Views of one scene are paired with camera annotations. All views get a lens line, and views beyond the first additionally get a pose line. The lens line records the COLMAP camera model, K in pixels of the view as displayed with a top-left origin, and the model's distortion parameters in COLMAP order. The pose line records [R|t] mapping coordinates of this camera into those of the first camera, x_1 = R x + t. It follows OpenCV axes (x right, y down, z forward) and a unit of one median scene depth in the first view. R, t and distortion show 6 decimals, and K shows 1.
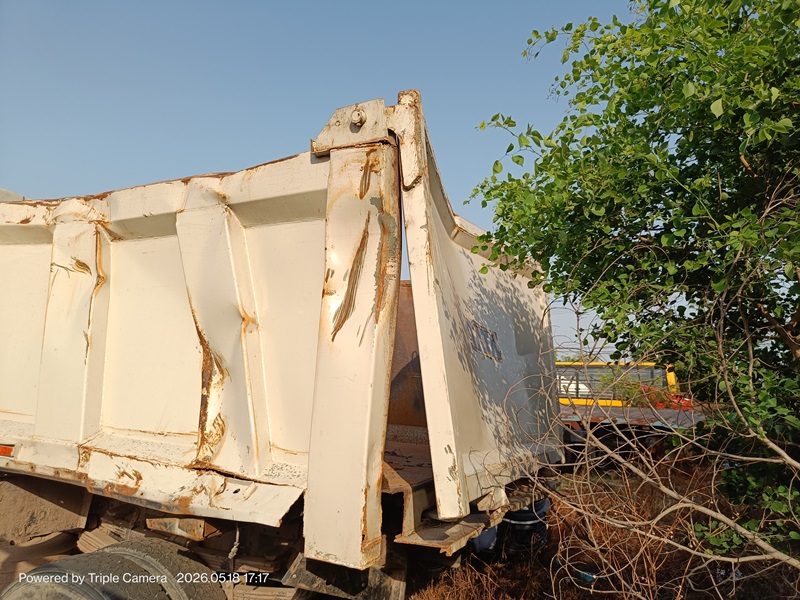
lens RADIAL K [[583.8, 0, 400.0], [0, 583.8, 300.0], [0, 0, 1]] dist [-0.000342, -0.001825]
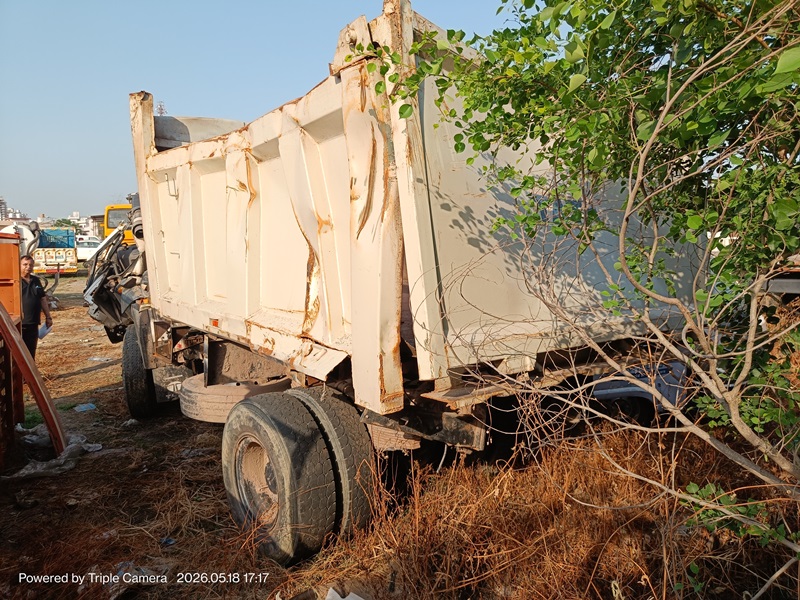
lens RADIAL K [[583.8, 0, 400.0], [0, 583.8, 300.0], [0, 0, 1]] dist [-0.000342, -0.001825]
pose [[0.881238, -0.025438, -0.471987, 0.469220], [0.137080, 0.969391, 0.203692, -0.036243], [0.452359, -0.244201, 0.857751, -0.030281]]
